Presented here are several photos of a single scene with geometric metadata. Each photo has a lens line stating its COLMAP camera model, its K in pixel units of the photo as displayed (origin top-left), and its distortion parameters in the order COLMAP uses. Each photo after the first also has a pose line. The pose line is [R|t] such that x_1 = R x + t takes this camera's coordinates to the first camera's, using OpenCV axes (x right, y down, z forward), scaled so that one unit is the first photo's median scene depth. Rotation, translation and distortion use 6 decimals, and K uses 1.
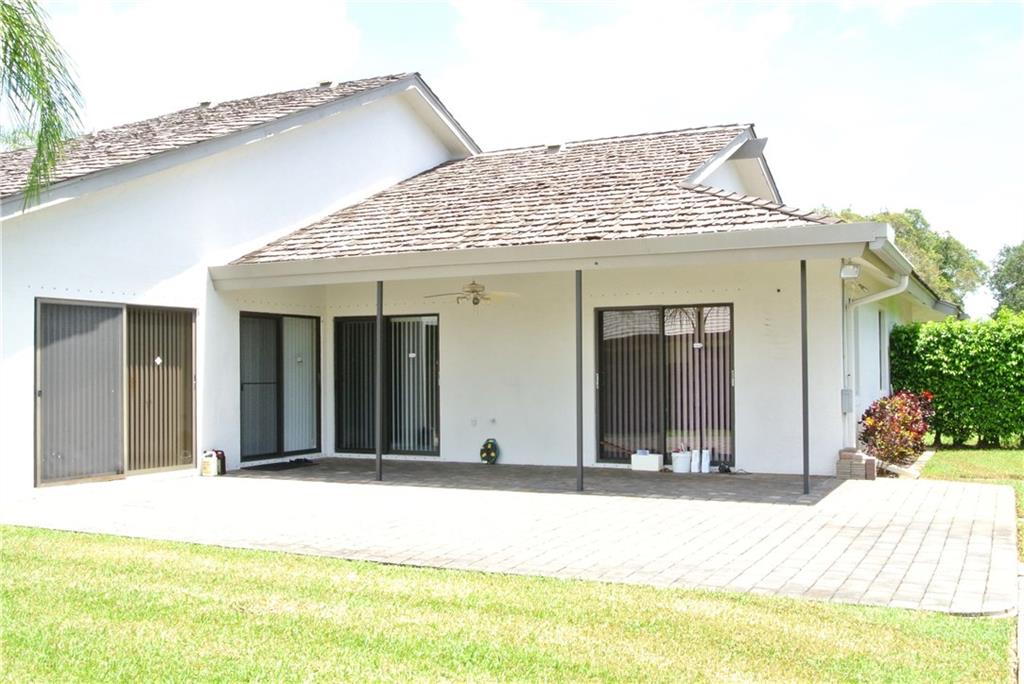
lens RADIAL K [[1013.4, 0, 511.2], [0, 1013.4, 341.9], [0, 0, 1]] dist [-0.011678, 0.000000]
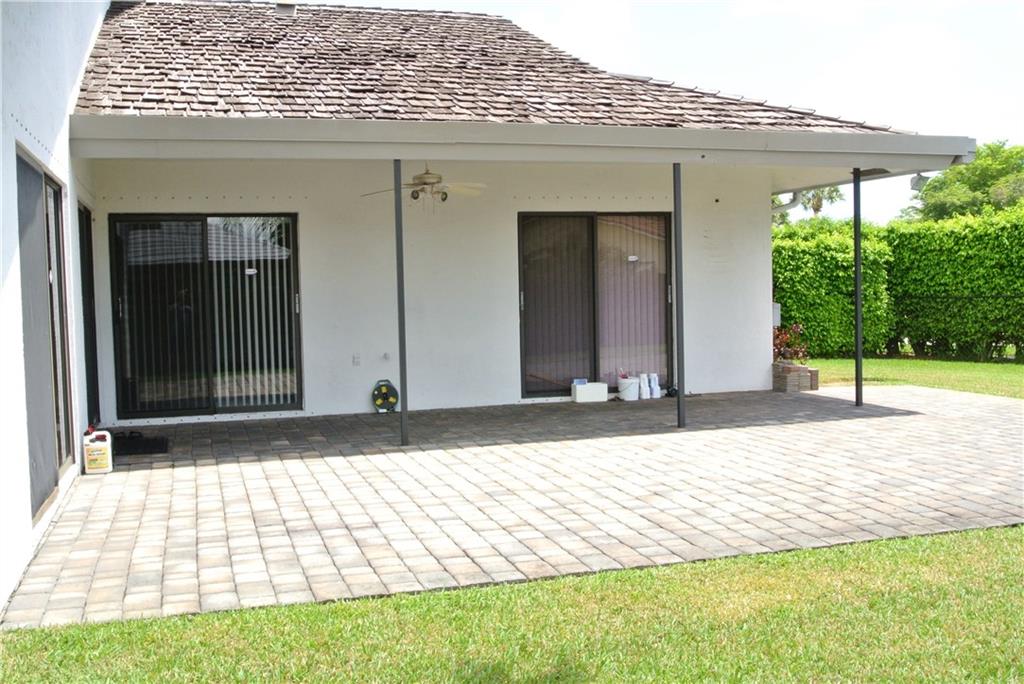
lens RADIAL K [[1043.5, 0, 512.8], [0, 1043.5, 341.6], [0, 0, 1]] dist [-0.078243, 0.000000]
pose [[0.723367, -0.044546, 0.689025, -0.520799], [-0.002001, 0.997777, 0.066609, 0.015414], [-0.690461, -0.049562, 0.721670, 0.394388]]
